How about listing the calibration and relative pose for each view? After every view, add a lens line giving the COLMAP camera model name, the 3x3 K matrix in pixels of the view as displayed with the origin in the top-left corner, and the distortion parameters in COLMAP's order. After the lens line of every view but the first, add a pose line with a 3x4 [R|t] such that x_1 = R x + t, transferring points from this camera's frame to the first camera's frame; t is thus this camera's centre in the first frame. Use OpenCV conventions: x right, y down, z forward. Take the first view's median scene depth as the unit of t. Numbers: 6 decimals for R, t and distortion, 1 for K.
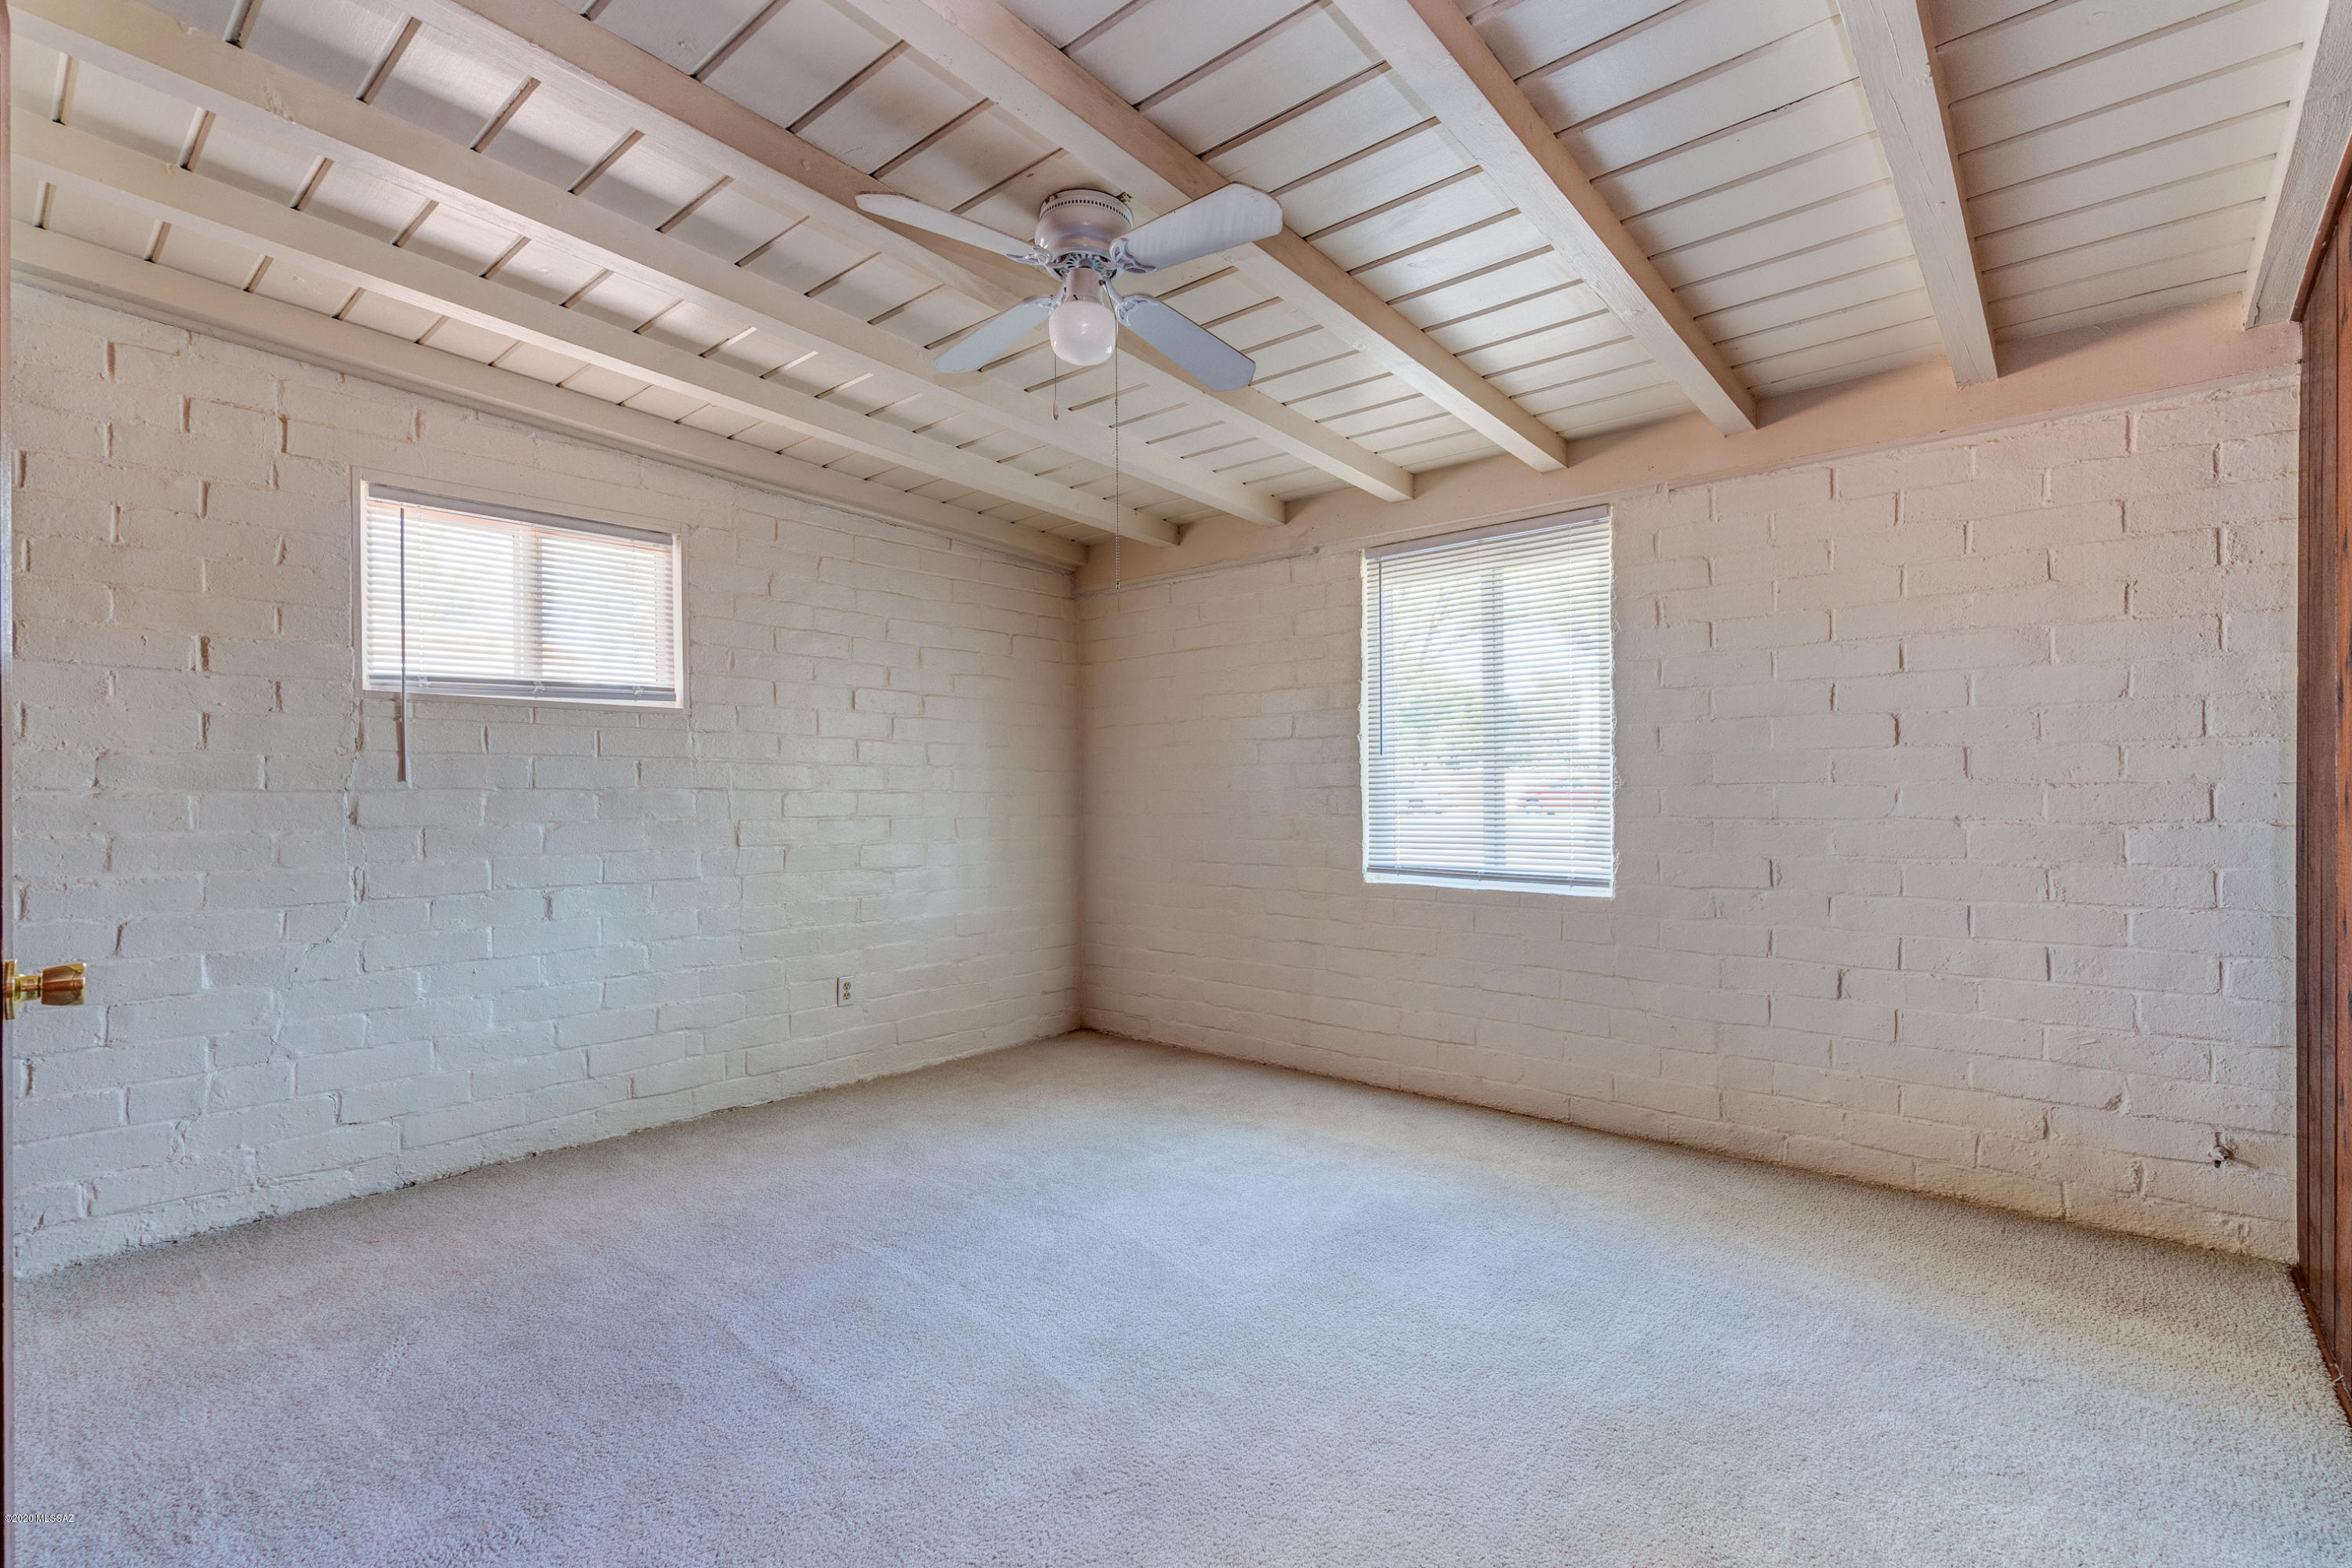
lens RADIAL K [[1078.5, 0, 1172.3], [0, 1078.5, 795.2], [0, 0, 1]] dist [-0.008883, 0.003201]
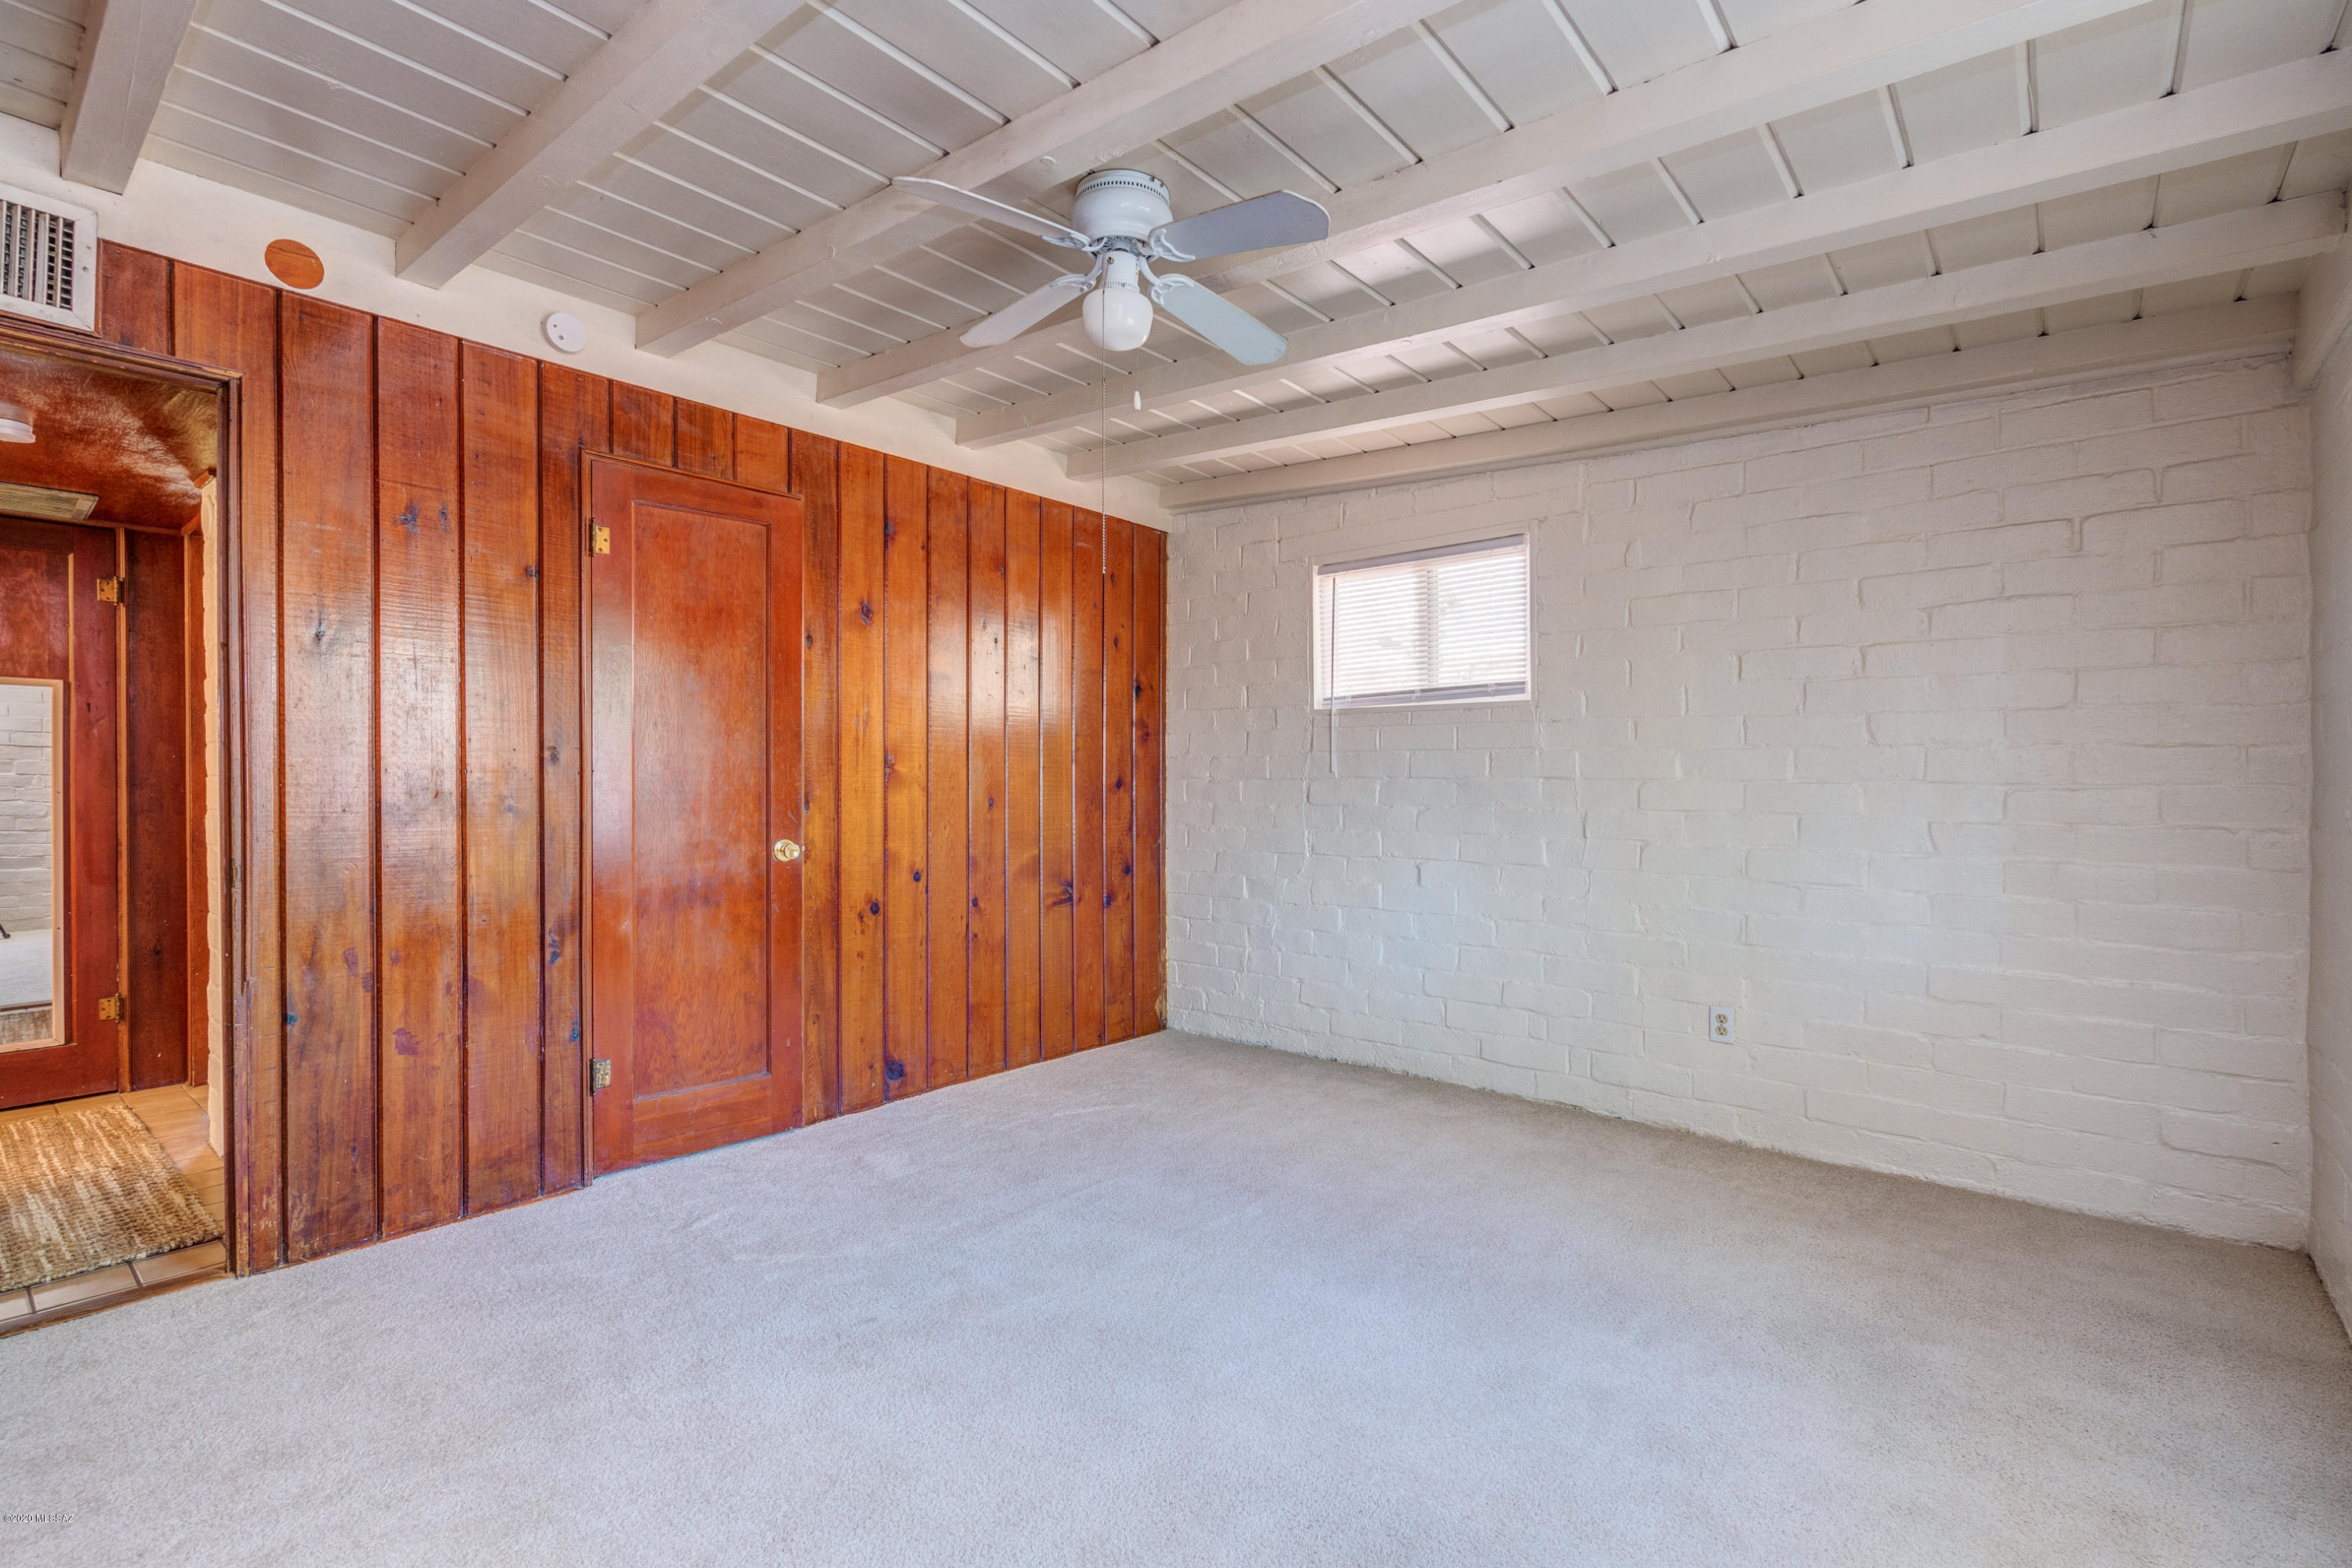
lens RADIAL K [[1078.5, 0, 1178.8], [0, 1078.5, 783.9], [0, 0, 1]] dist [-0.008883, 0.003201]
pose [[0.008099, 0.010840, -0.999908, 0.612213], [-0.001889, 0.999940, 0.010825, -0.011219], [0.999965, 0.001801, 0.008119, 0.698126]]
